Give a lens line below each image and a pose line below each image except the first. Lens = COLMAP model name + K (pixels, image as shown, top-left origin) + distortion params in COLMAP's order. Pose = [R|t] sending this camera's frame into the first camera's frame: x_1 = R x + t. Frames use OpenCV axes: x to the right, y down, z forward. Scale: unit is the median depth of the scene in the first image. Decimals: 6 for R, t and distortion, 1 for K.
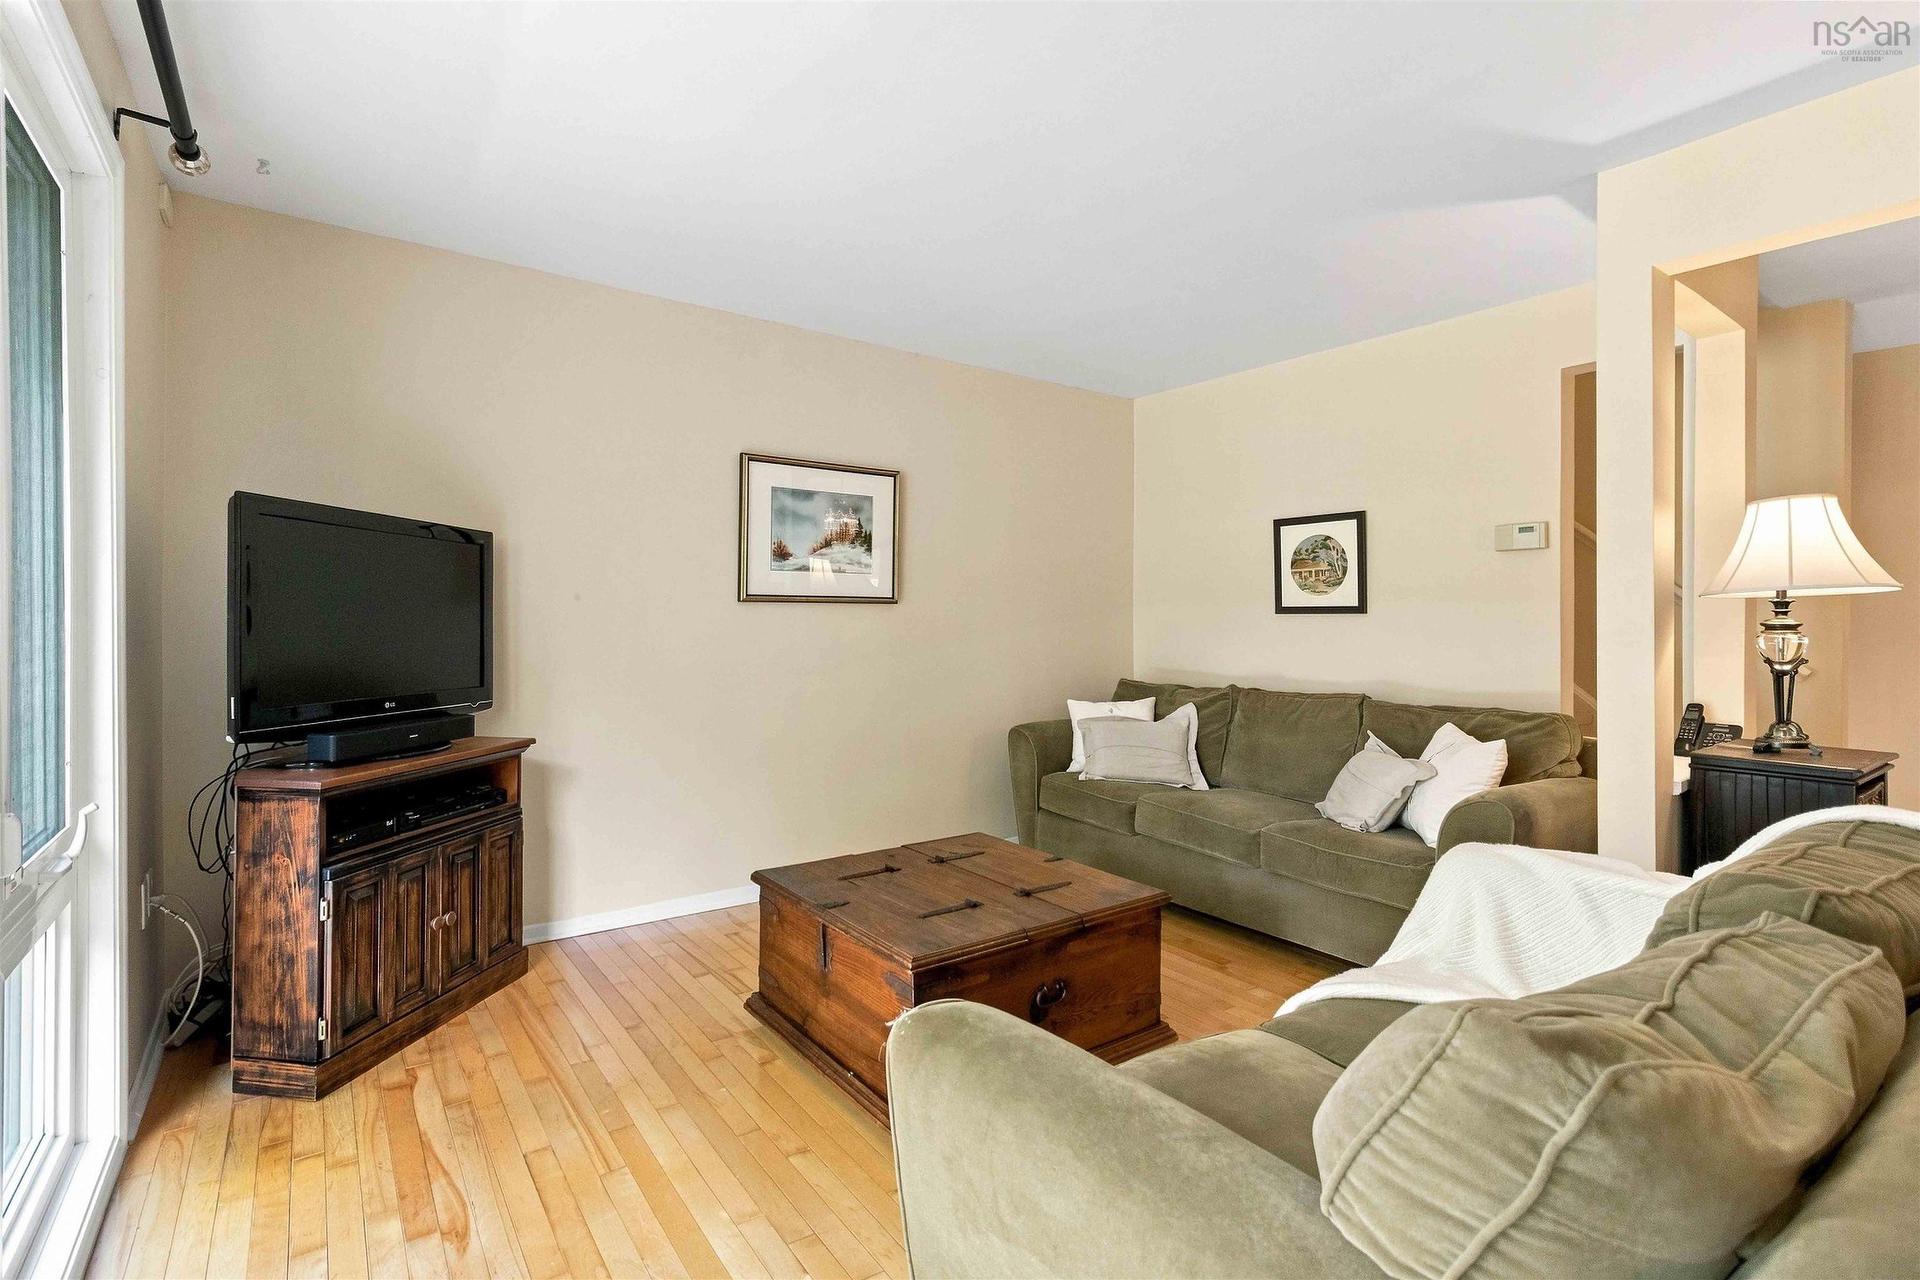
lens RADIAL K [[878.4, 0, 962.9], [0, 878.4, 620.3], [0, 0, 1]] dist [0.001715, 0.000606]
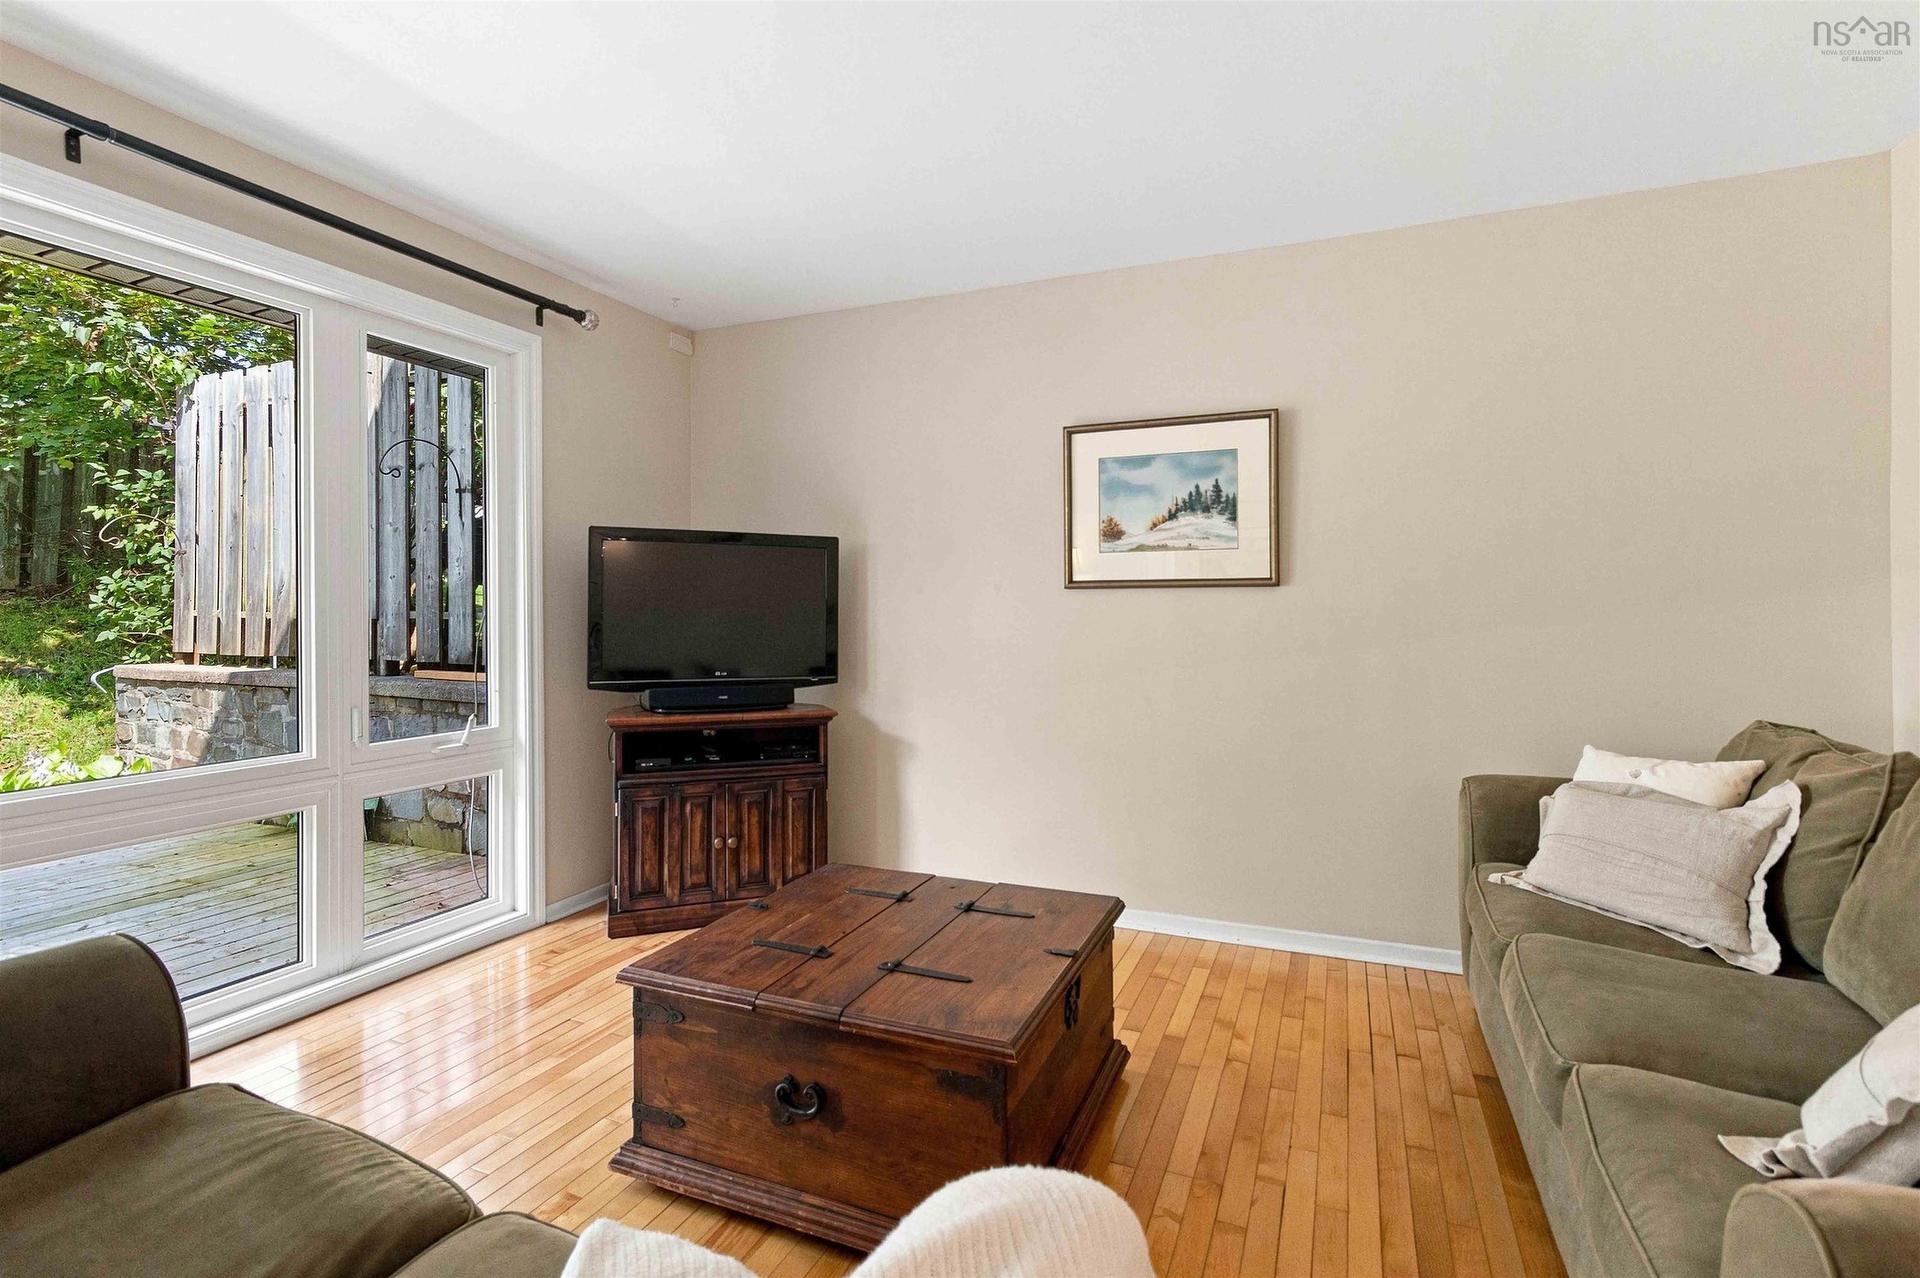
lens RADIAL K [[903.4, 0, 965.7], [0, 903.4, 608.9], [0, 0, 1]] dist [0.016025, 0.000211]
pose [[0.519663, -0.003525, -0.854364, 0.483426], [0.003855, 0.999991, -0.001781, 0.000963], [0.854363, -0.002367, 0.519672, 0.403127]]
